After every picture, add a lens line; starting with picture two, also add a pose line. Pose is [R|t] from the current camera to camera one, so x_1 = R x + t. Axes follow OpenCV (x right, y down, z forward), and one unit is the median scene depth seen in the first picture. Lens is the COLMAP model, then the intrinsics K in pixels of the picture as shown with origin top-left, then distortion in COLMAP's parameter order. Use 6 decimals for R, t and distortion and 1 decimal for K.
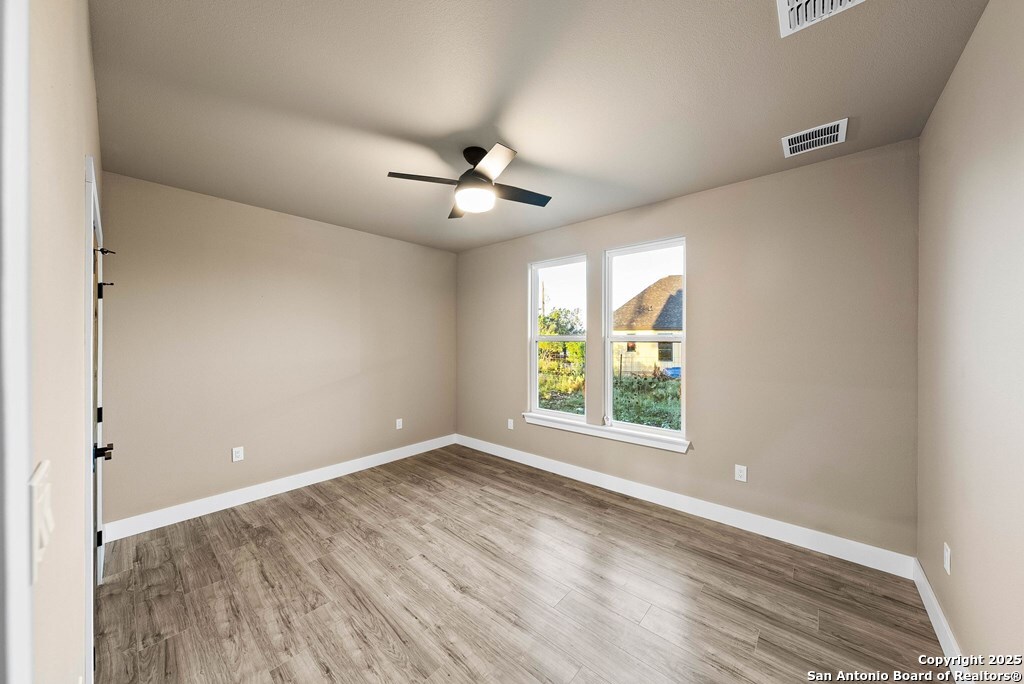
lens RADIAL K [[352.5, 0, 515.1], [0, 352.5, 340.1], [0, 0, 1]] dist [-0.002767, -0.000019]
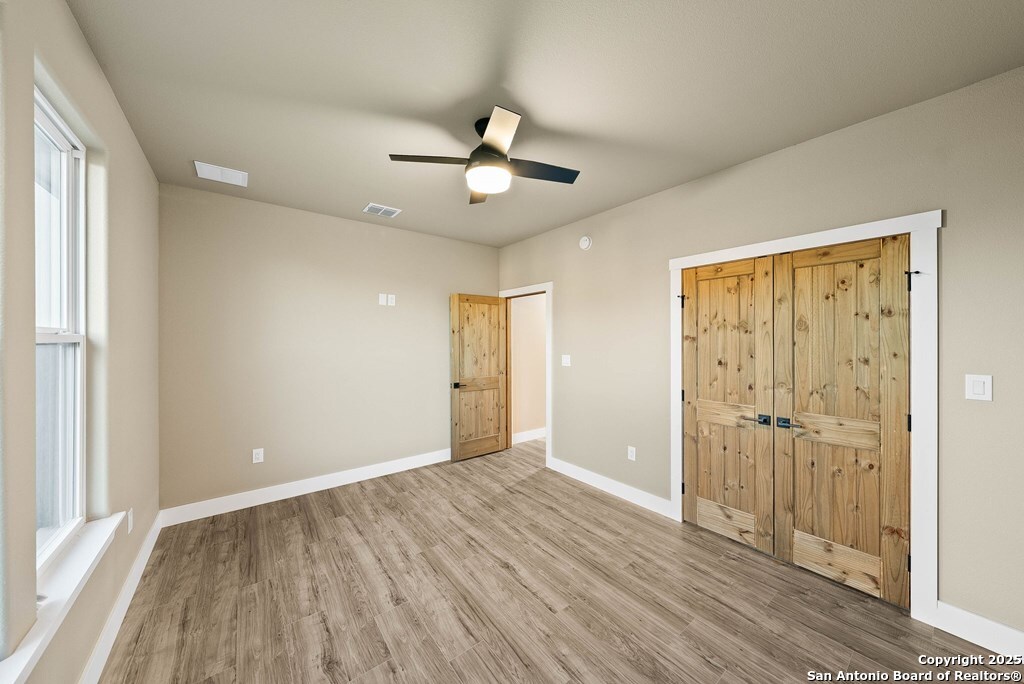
lens RADIAL K [[352.5, 0, 515.1], [0, 352.5, 340.1], [0, 0, 1]] dist [-0.002767, -0.000019]
pose [[-0.982453, 0.003207, 0.186483, -0.367000], [0.003730, 0.999990, 0.002451, 0.001341], [-0.186473, 0.003104, -0.982455, 1.992927]]
